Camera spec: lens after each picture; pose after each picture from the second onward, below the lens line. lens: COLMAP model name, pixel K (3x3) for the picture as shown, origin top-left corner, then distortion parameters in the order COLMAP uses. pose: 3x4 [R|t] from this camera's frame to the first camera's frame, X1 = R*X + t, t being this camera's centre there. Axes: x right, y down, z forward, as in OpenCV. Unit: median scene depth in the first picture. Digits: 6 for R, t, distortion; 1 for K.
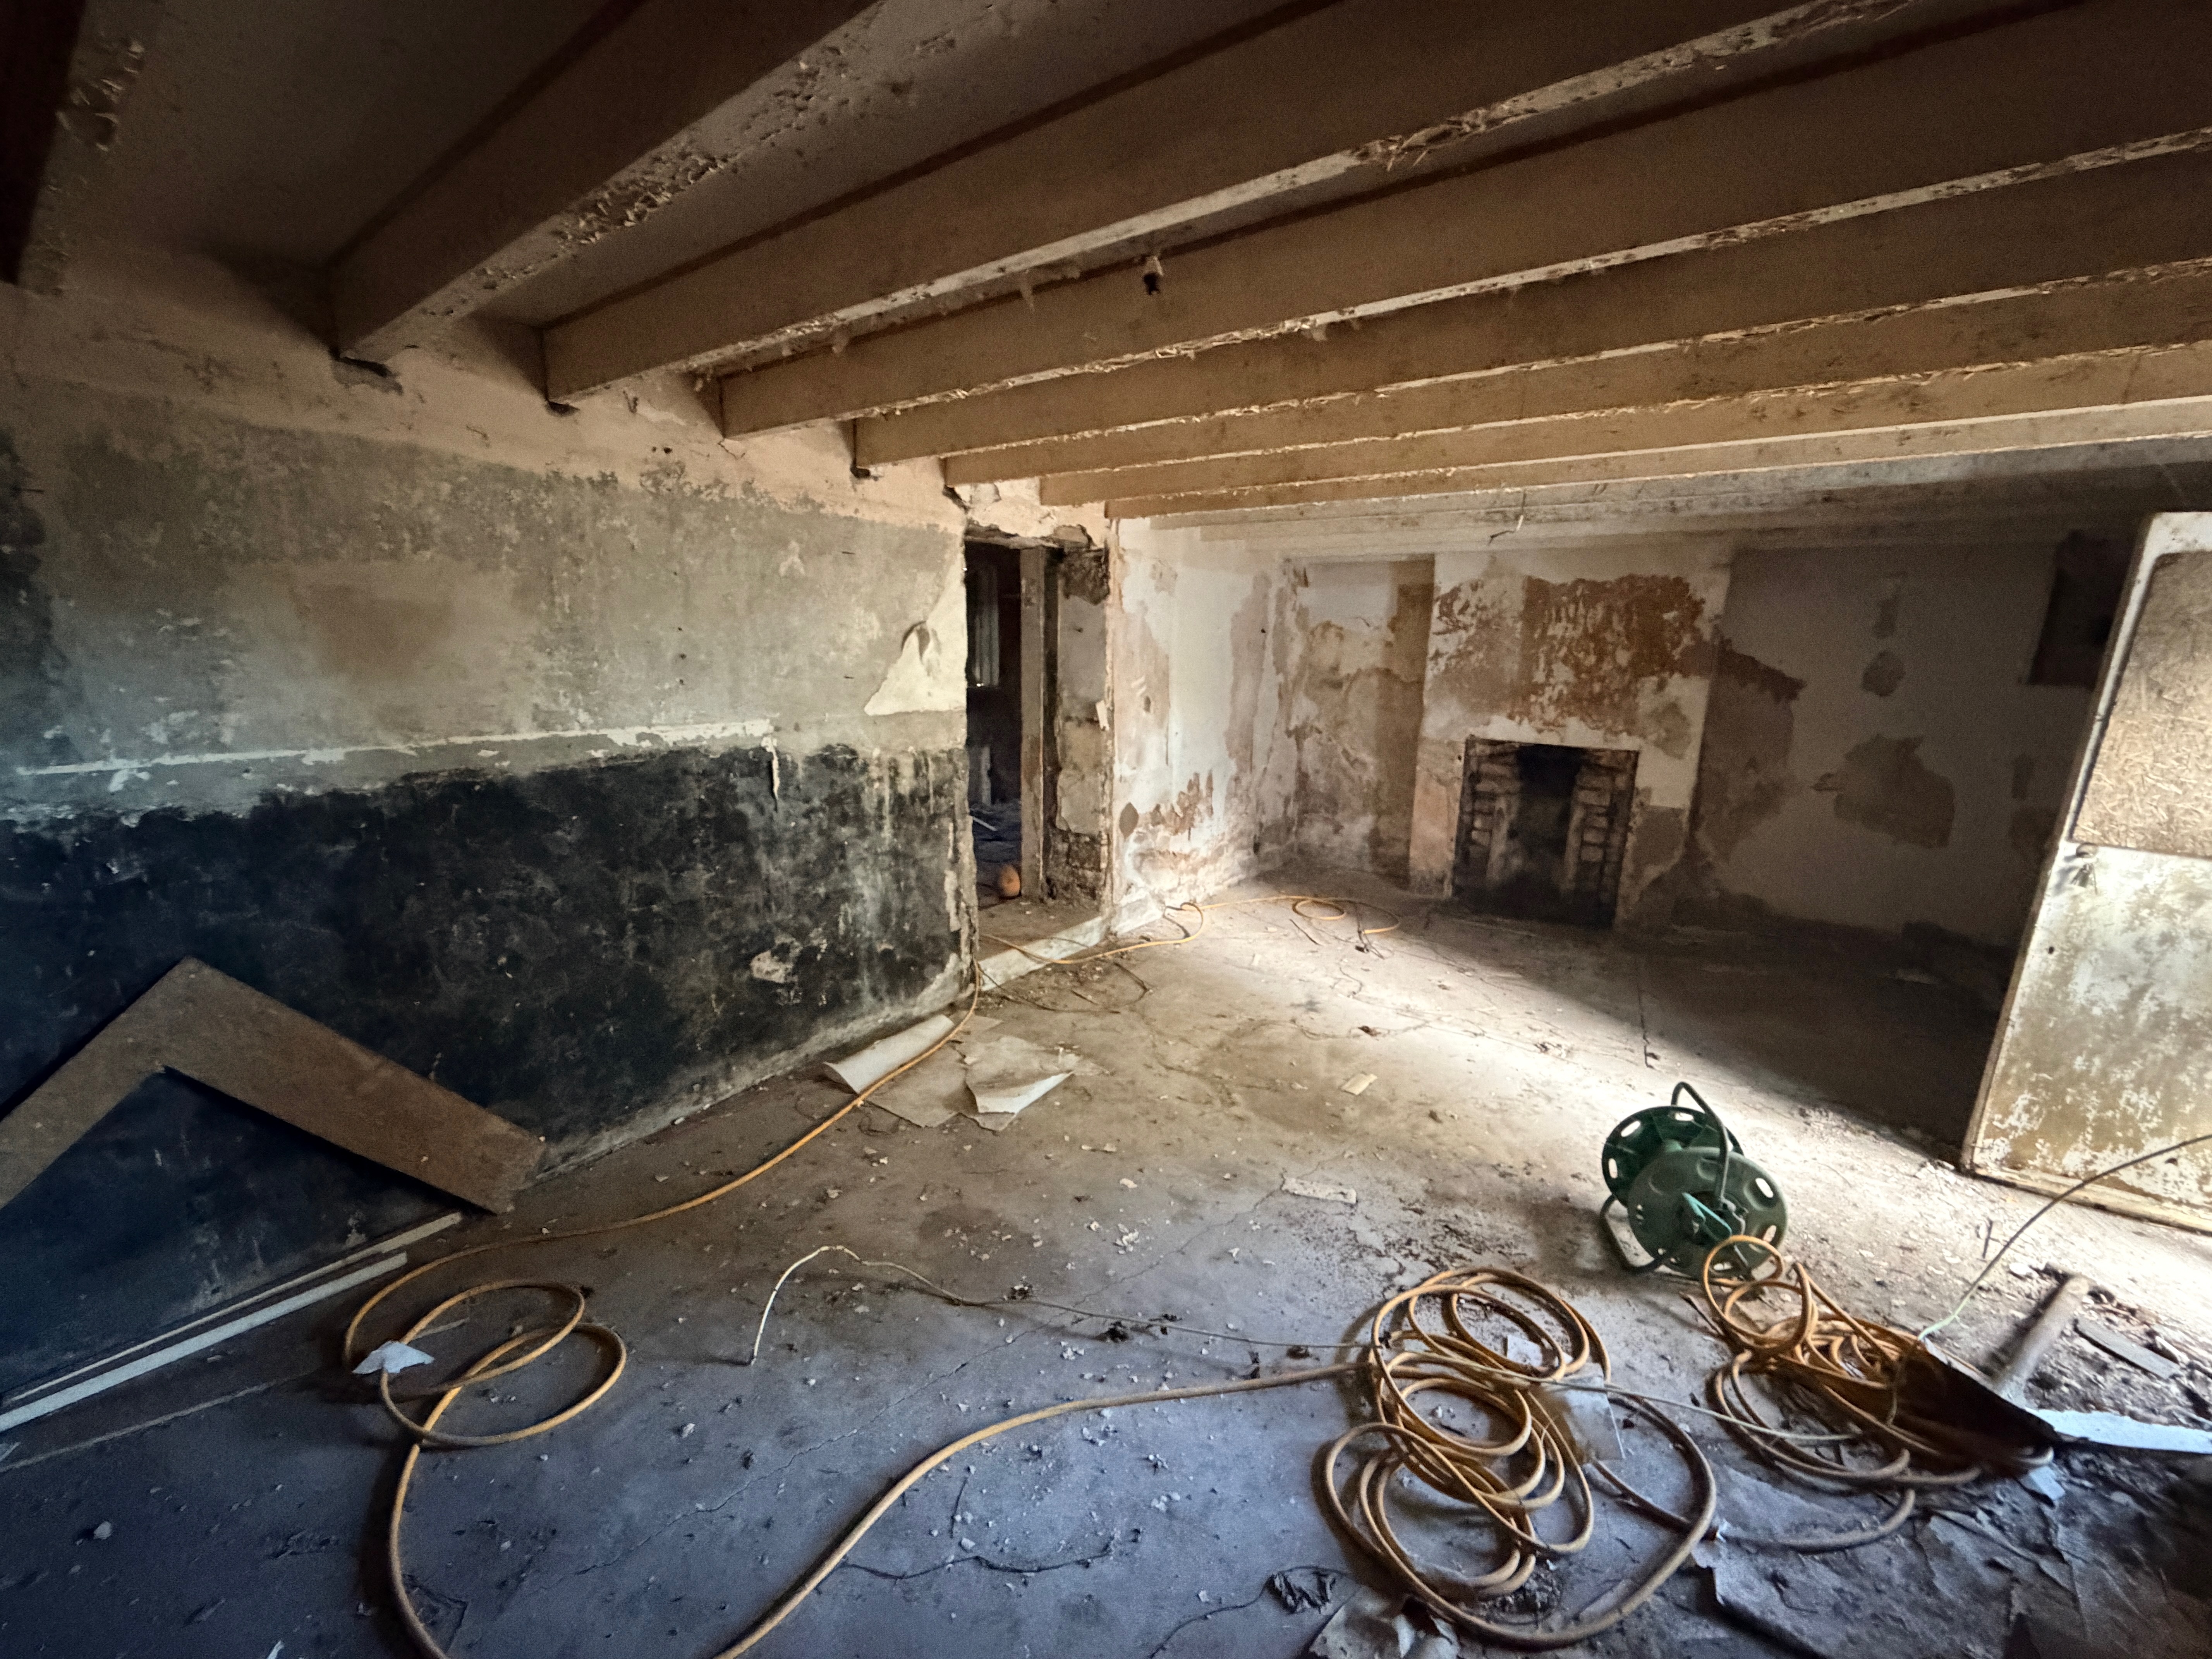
lens RADIAL K [[880.4, 0, 1098.9], [0, 880.4, 828.7], [0, 0, 1]] dist [-0.000355, -0.000044]
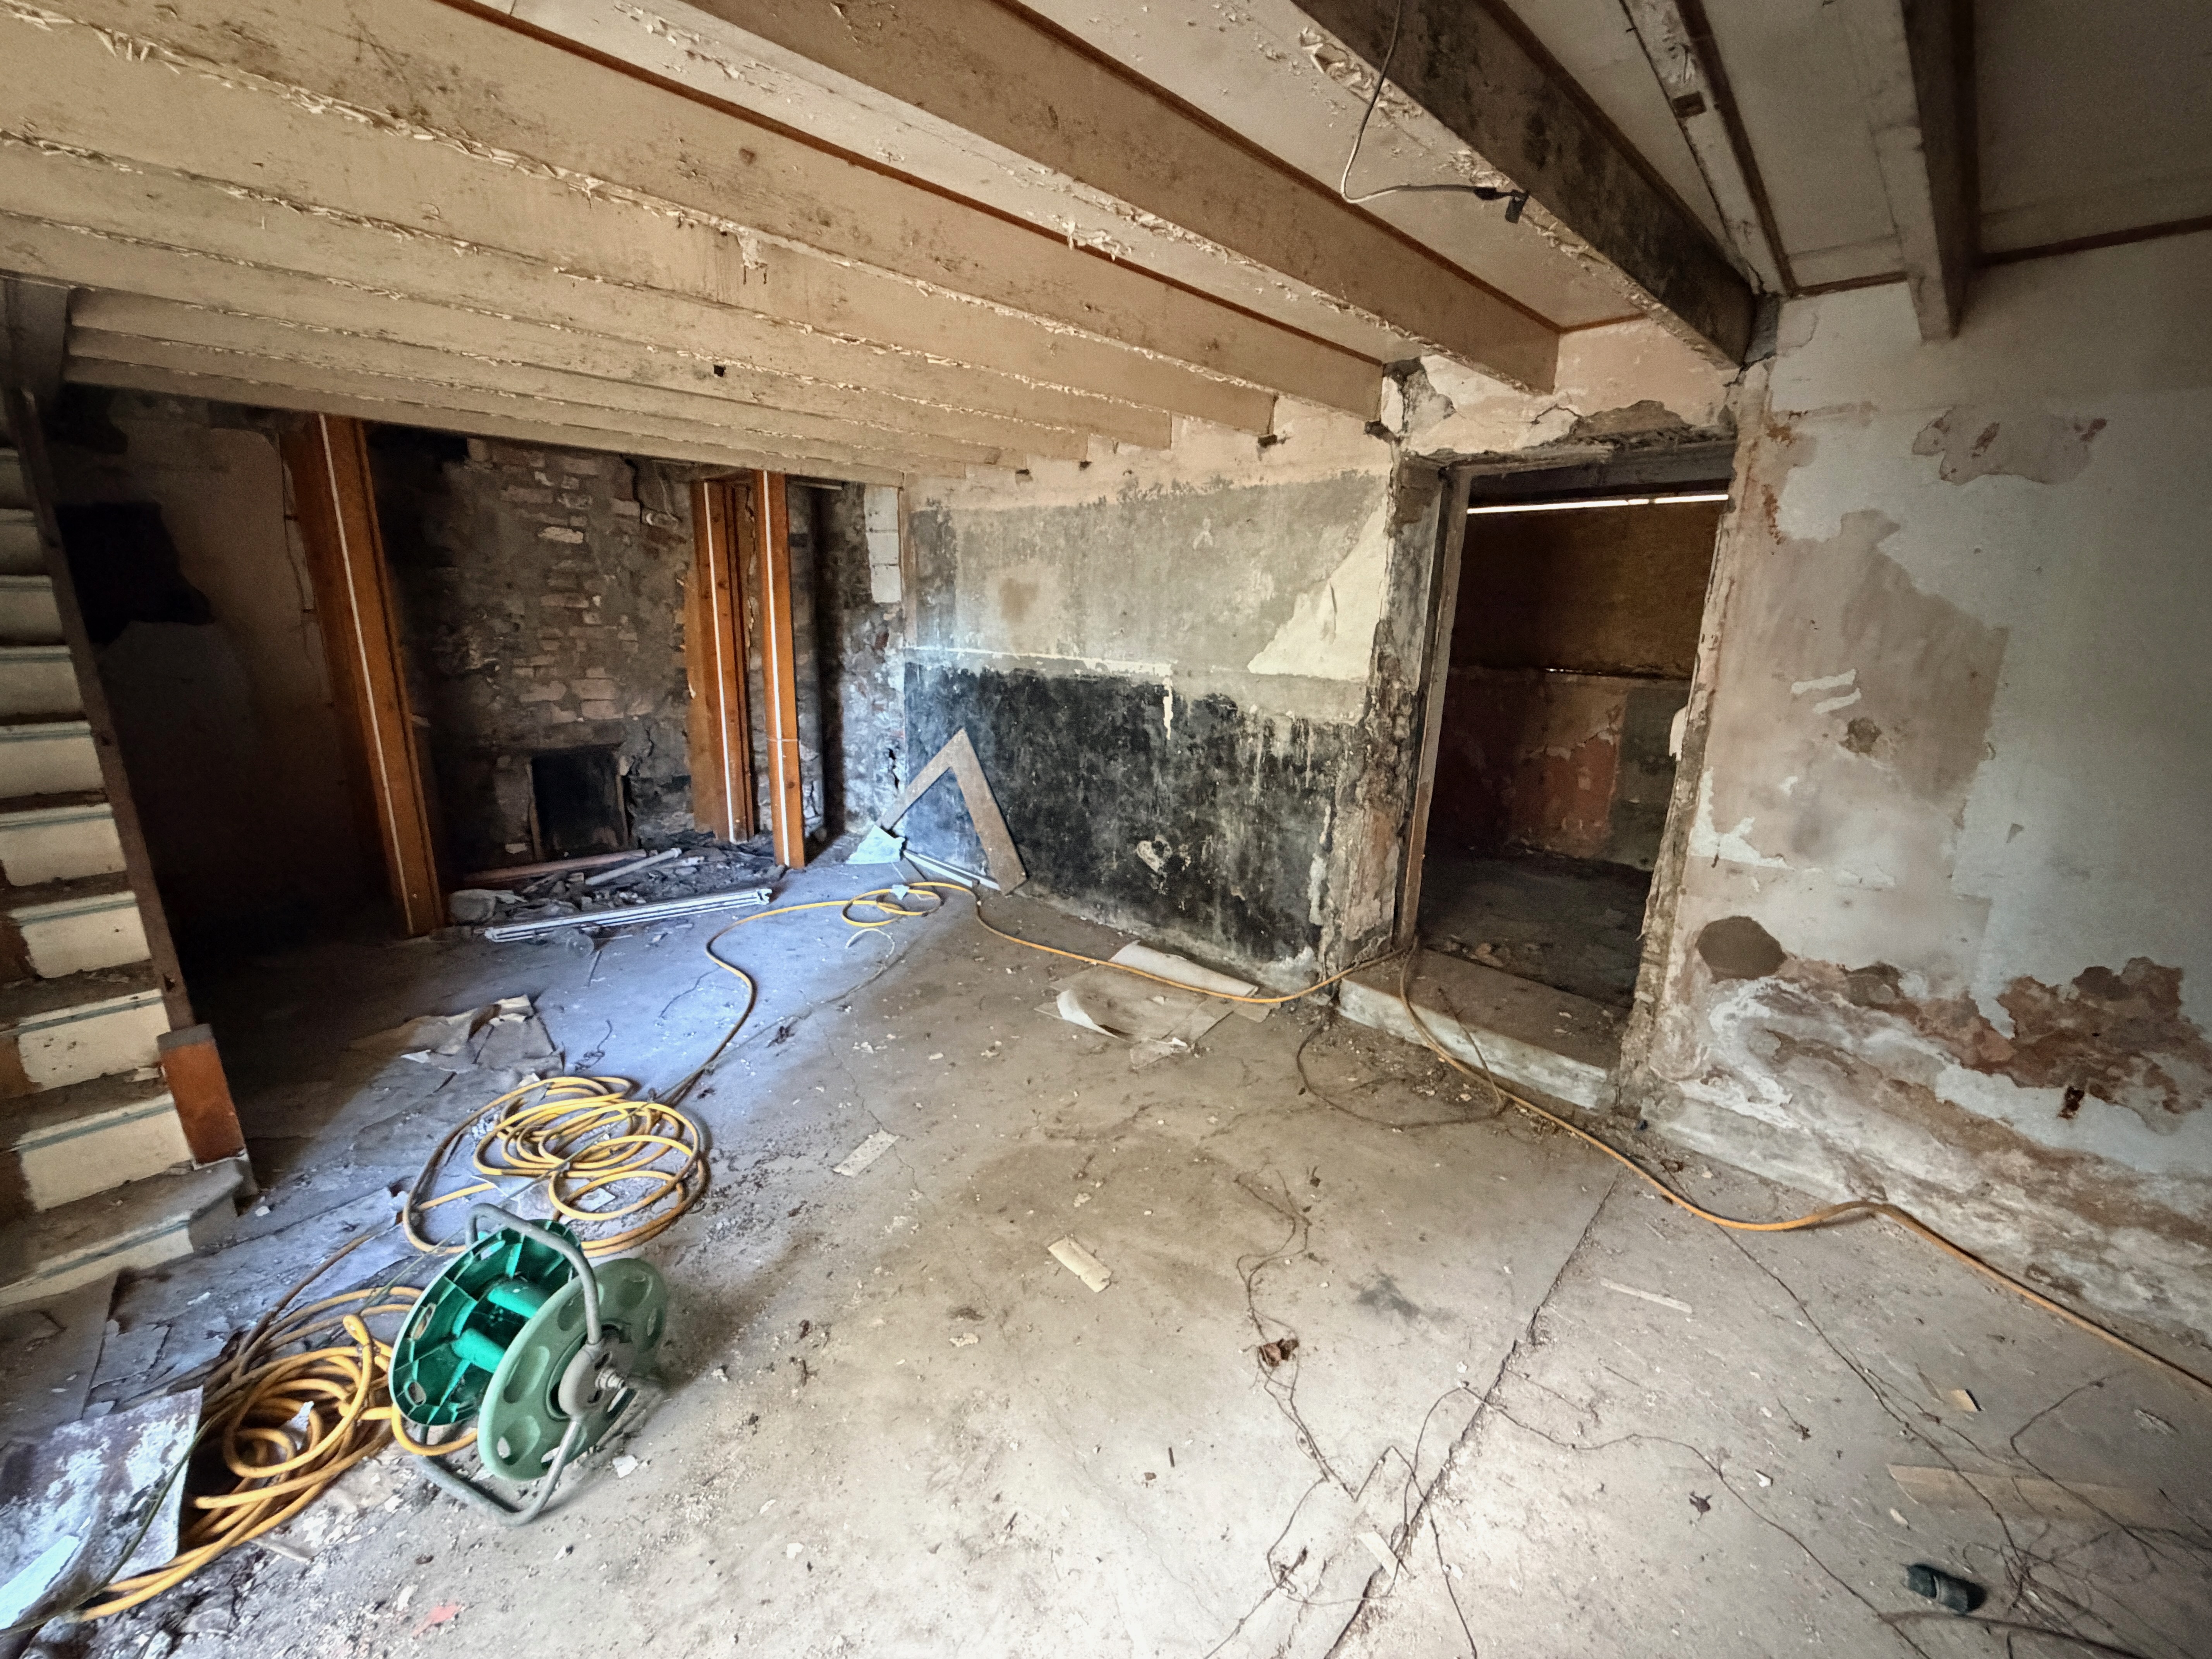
lens RADIAL K [[880.4, 0, 1098.9], [0, 880.4, 828.7], [0, 0, 1]] dist [-0.000355, -0.000044]
pose [[-0.151125, 0.211579, -0.965606, 0.864511], [-0.230638, 0.942318, 0.242573, -0.173282], [0.961232, 0.259365, -0.093610, 1.009698]]
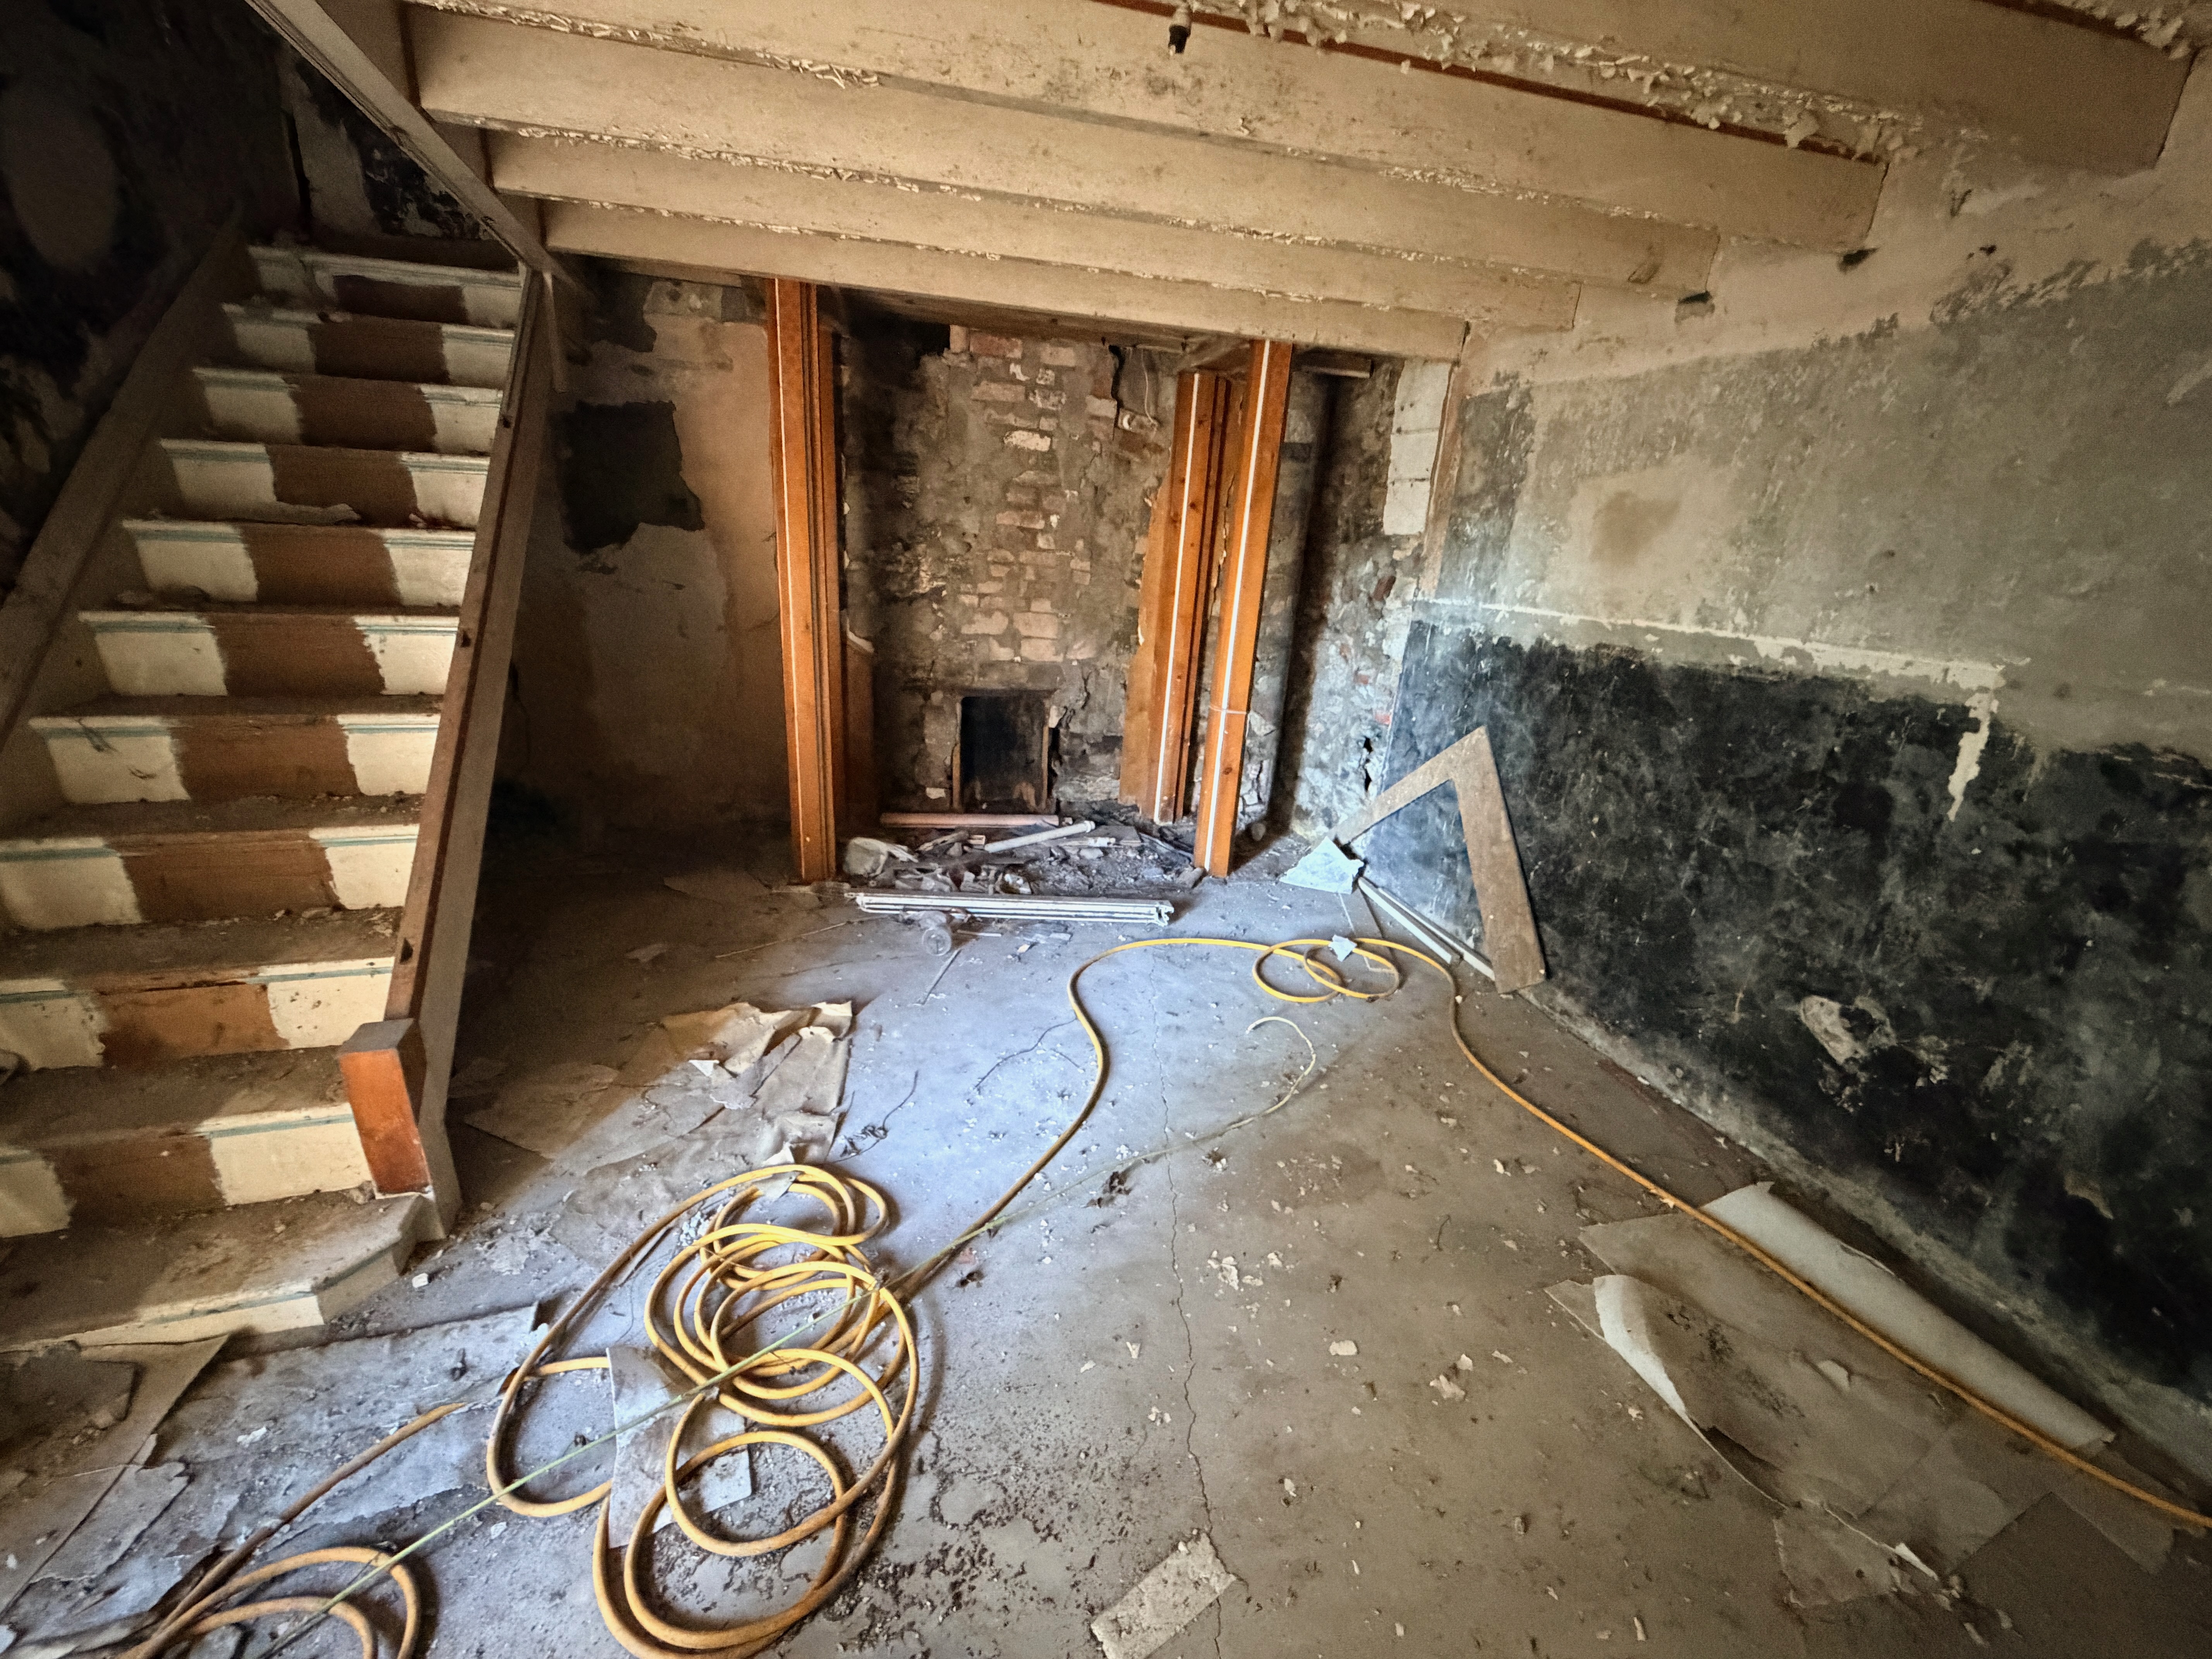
lens RADIAL K [[879.1, 0, 1096.6], [0, 879.1, 827.6], [0, 0, 1]] dist [-0.000773, -0.000662]
pose [[-0.636734, 0.177601, -0.750352, 0.452521], [-0.233428, 0.883055, 0.407093, -0.117707], [0.734902, 0.434363, -0.520814, 0.845367]]
